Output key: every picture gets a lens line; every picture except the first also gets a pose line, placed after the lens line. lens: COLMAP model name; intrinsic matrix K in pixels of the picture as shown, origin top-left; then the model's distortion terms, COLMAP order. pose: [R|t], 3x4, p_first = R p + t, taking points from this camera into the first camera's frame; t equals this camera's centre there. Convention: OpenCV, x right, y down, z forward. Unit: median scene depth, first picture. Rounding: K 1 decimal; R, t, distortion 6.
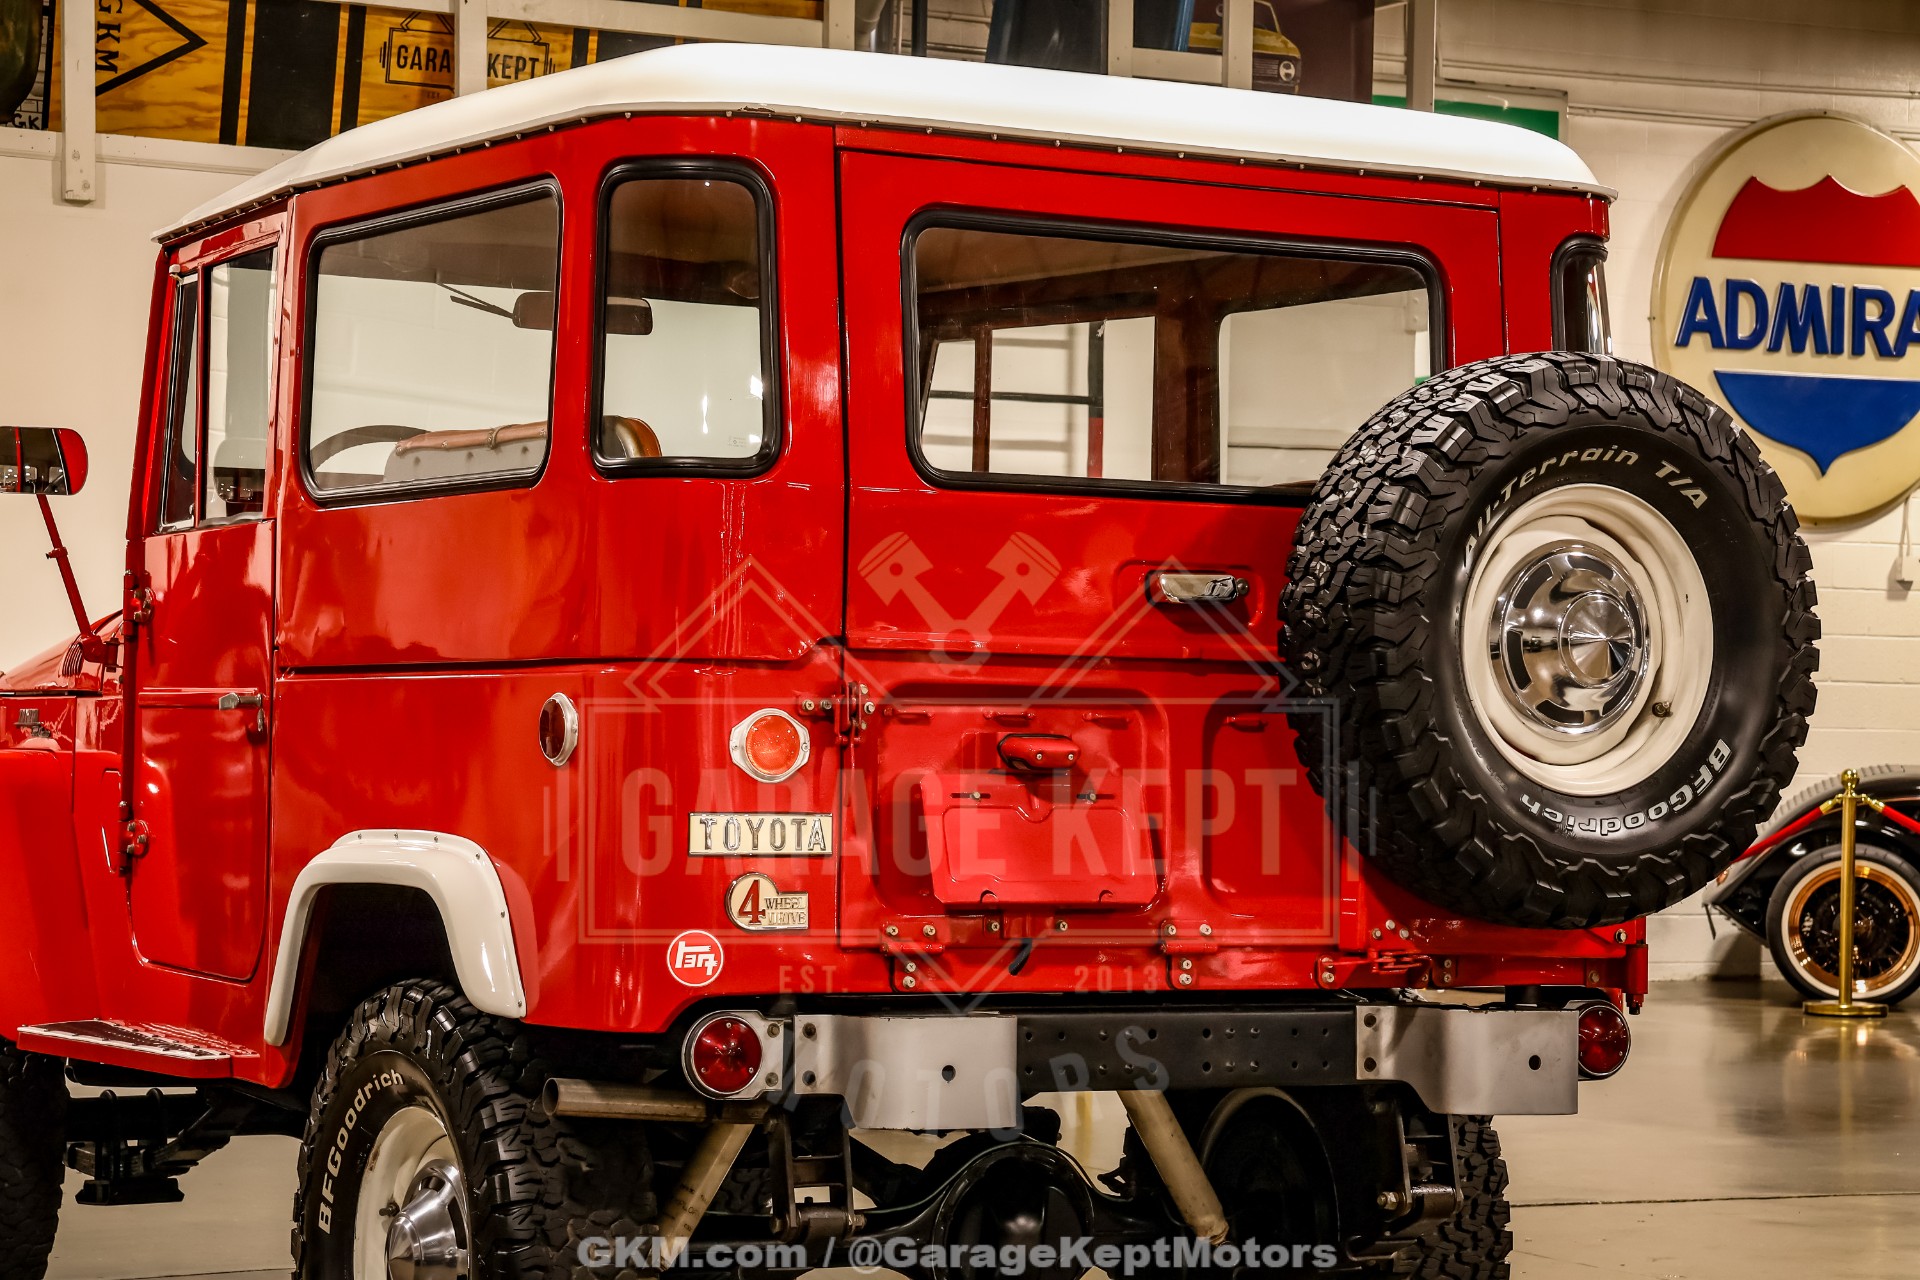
lens RADIAL K [[4614.5, 0, 960.0], [0, 4614.5, 640.0], [0, 0, 1]] dist [0.350083, 0.902157]
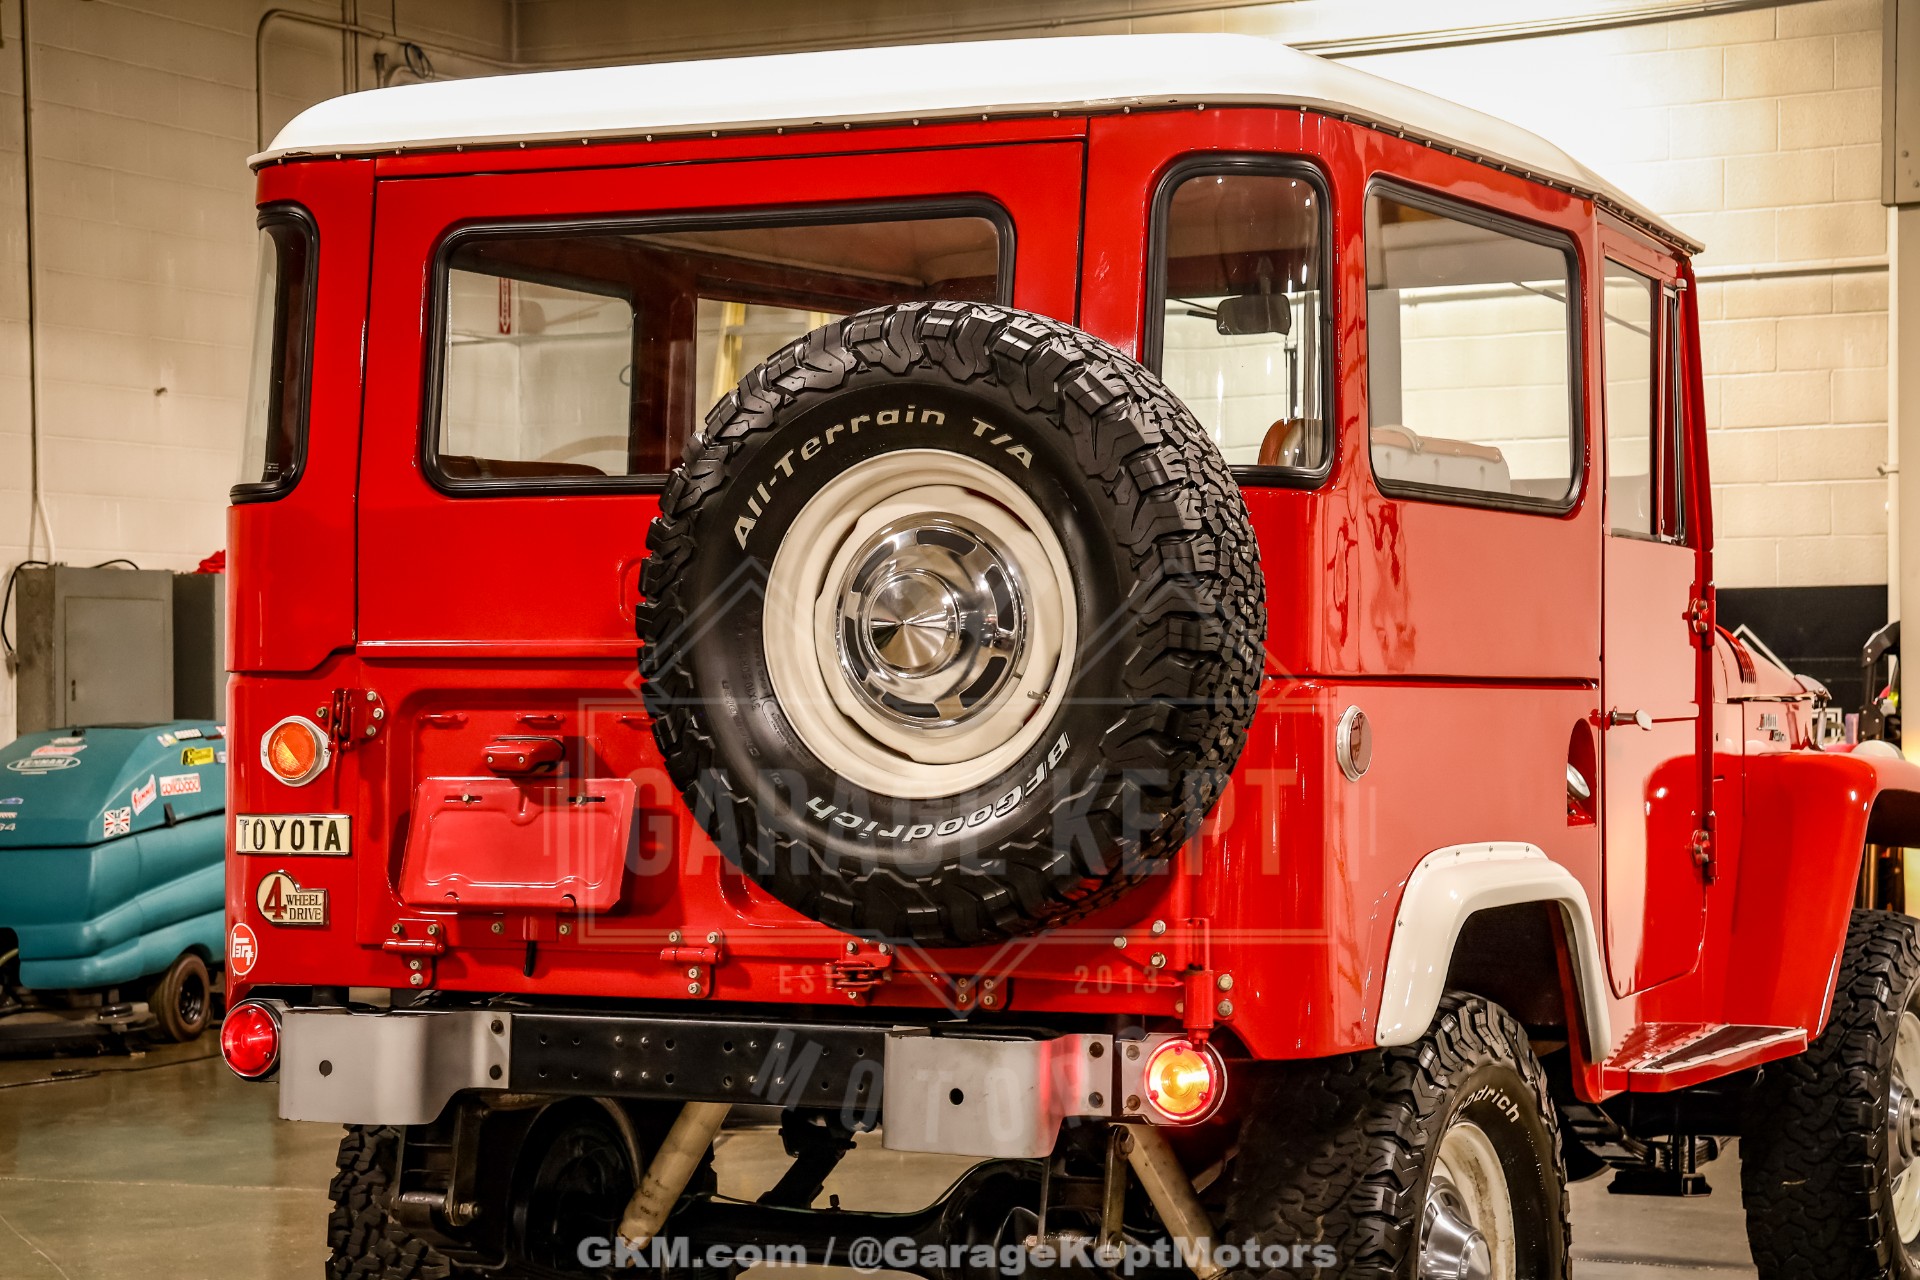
lens RADIAL K [[4244.2, 0, 960.0], [0, 4244.2, 640.0], [0, 0, 1]] dist [0.311983, 0.516076]
pose [[0.544830, -0.028357, -0.838067, 0.818424], [0.026183, 0.999516, -0.016798, 0.016878], [0.838138, -0.012791, 0.545308, 0.558705]]
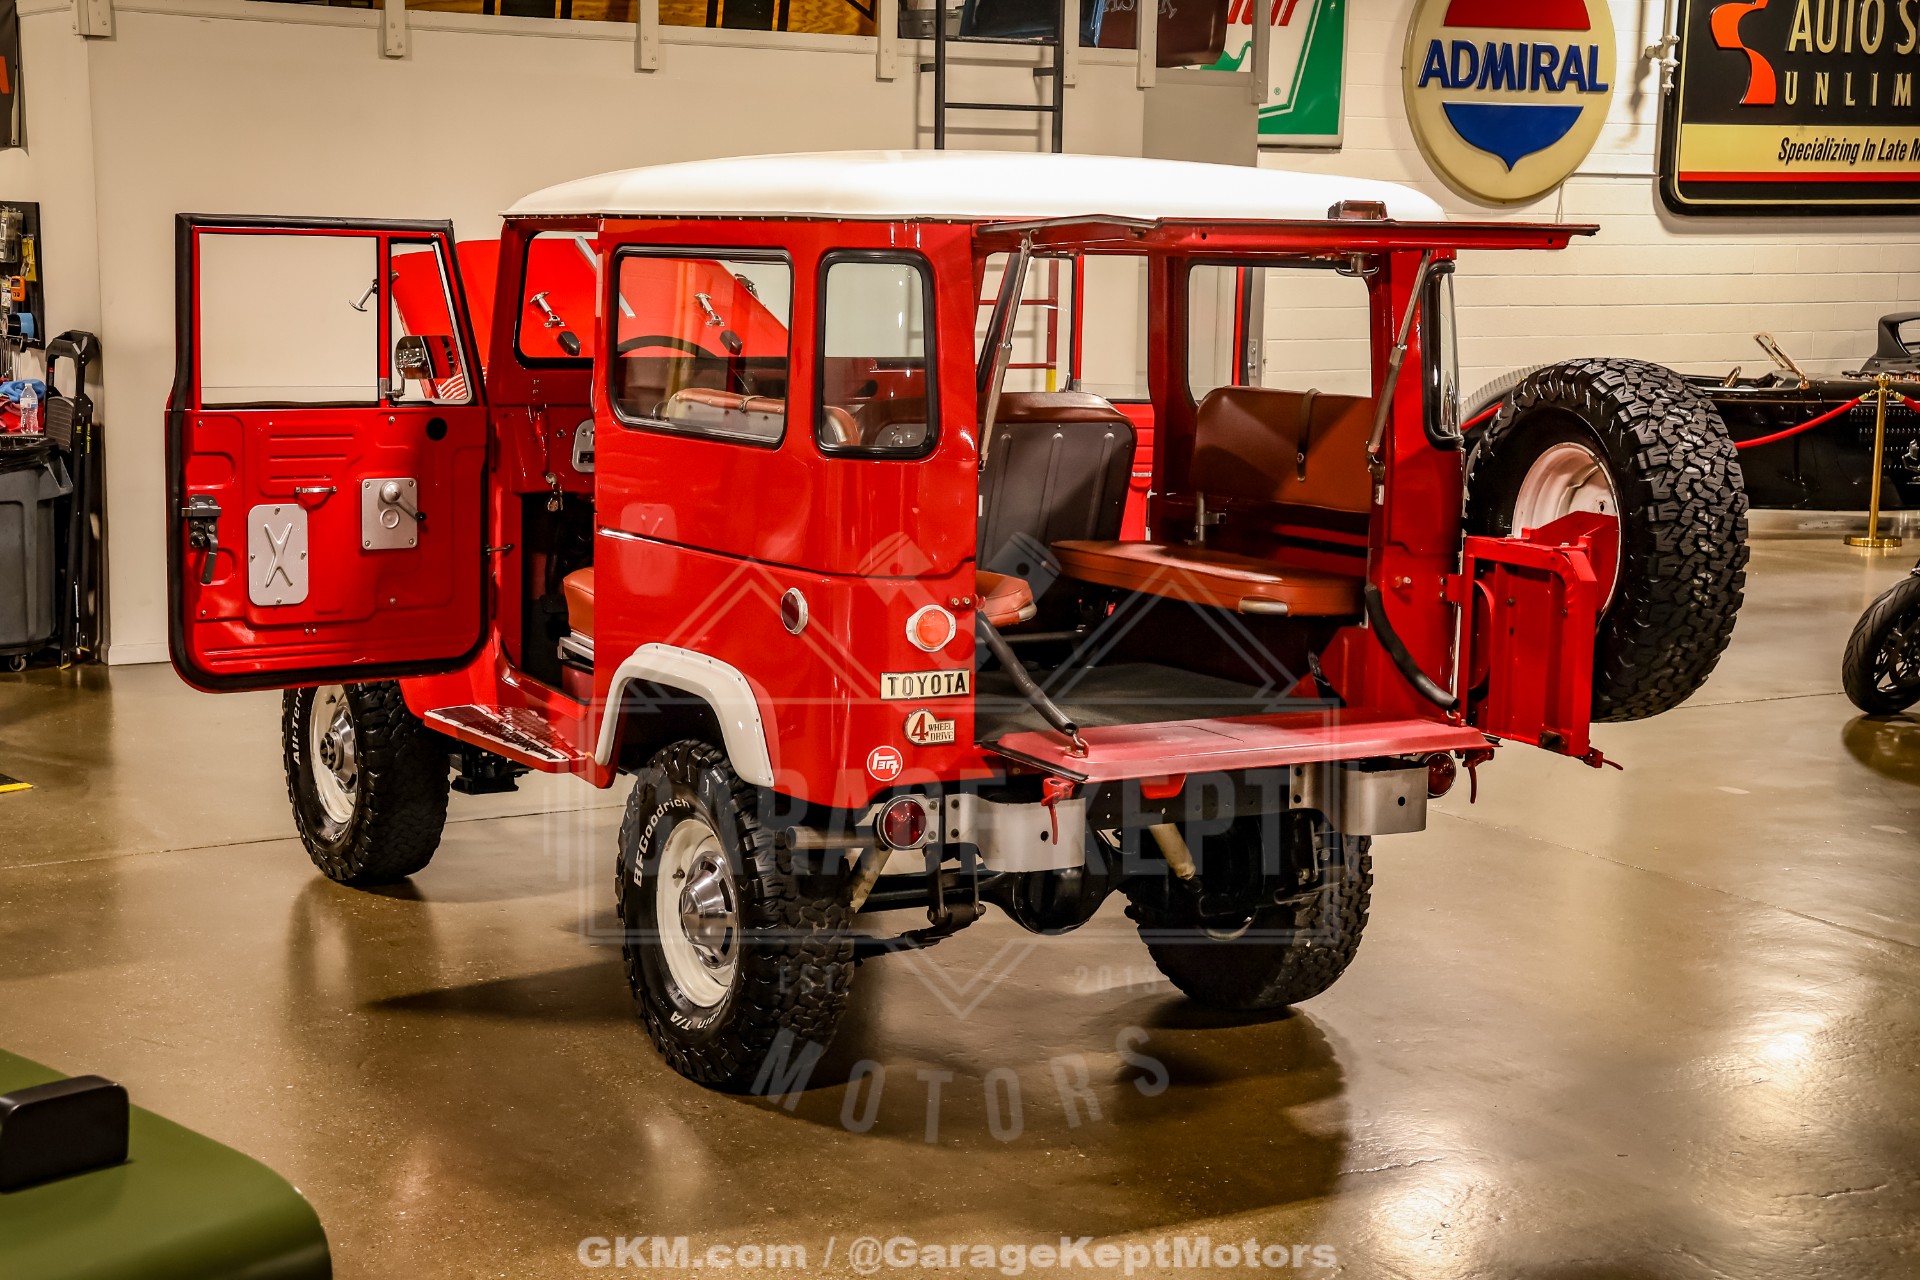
lens RADIAL K [[3006.7, 0, 964.8], [0, 3006.7, 640.9], [0, 0, 1]] dist [0.120035, 0.505232]
pose [[0.999807, 0.000446, 0.019630, -0.046905], [-0.003483, 0.987920, 0.154928, -0.124066], [-0.019324, -0.154966, 0.987731, -0.010908]]
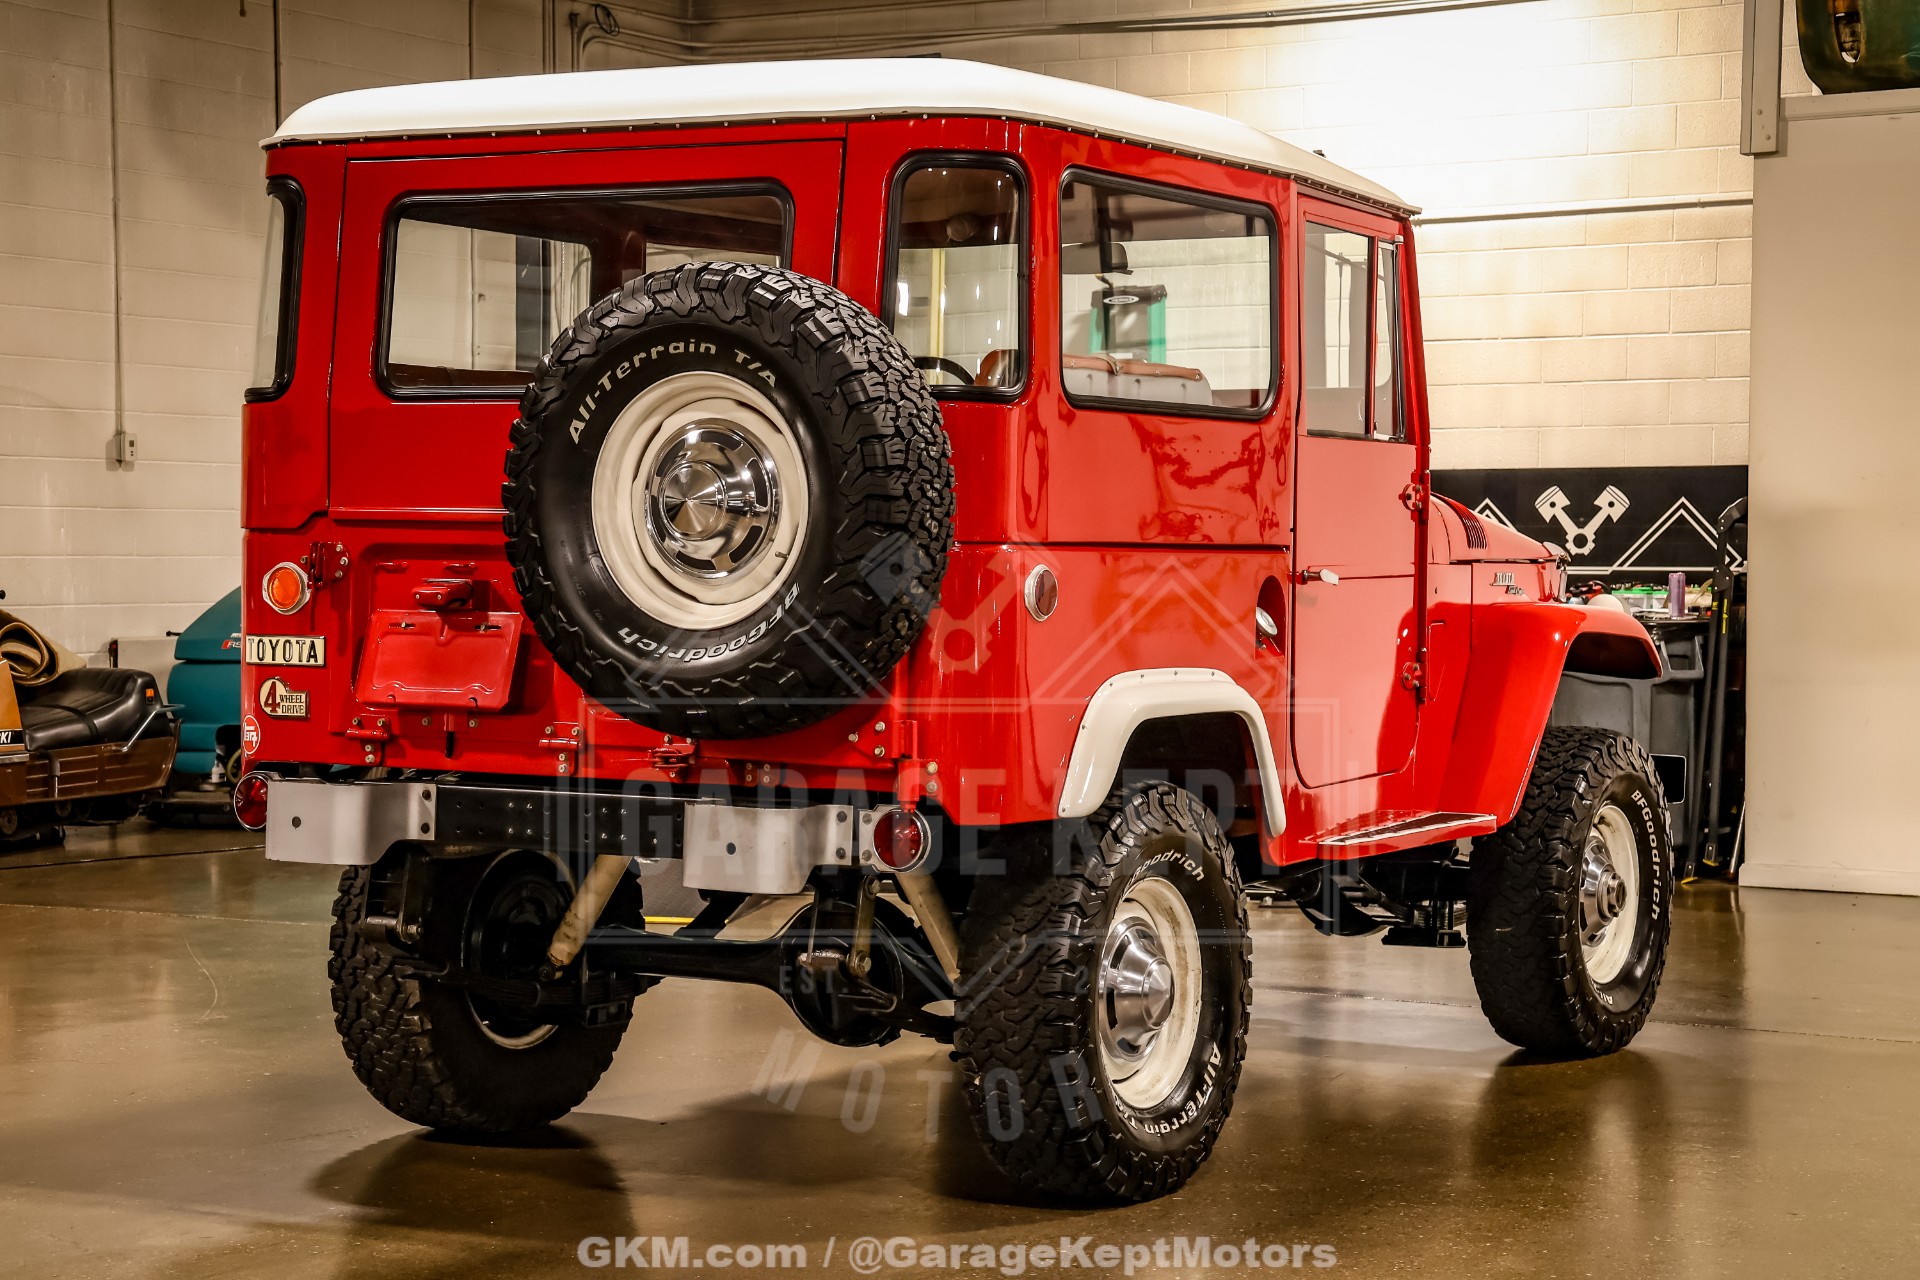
lens RADIAL K [[3699.2, 0, 960.0], [0, 3699.2, 640.0], [0, 0, 1]] dist [0.244318, 0.469807]
pose [[0.489600, 0.010576, -0.871883, 1.004601], [0.014630, 0.999686, 0.020341, 0.017441], [0.871824, -0.022715, 0.489292, 0.582818]]
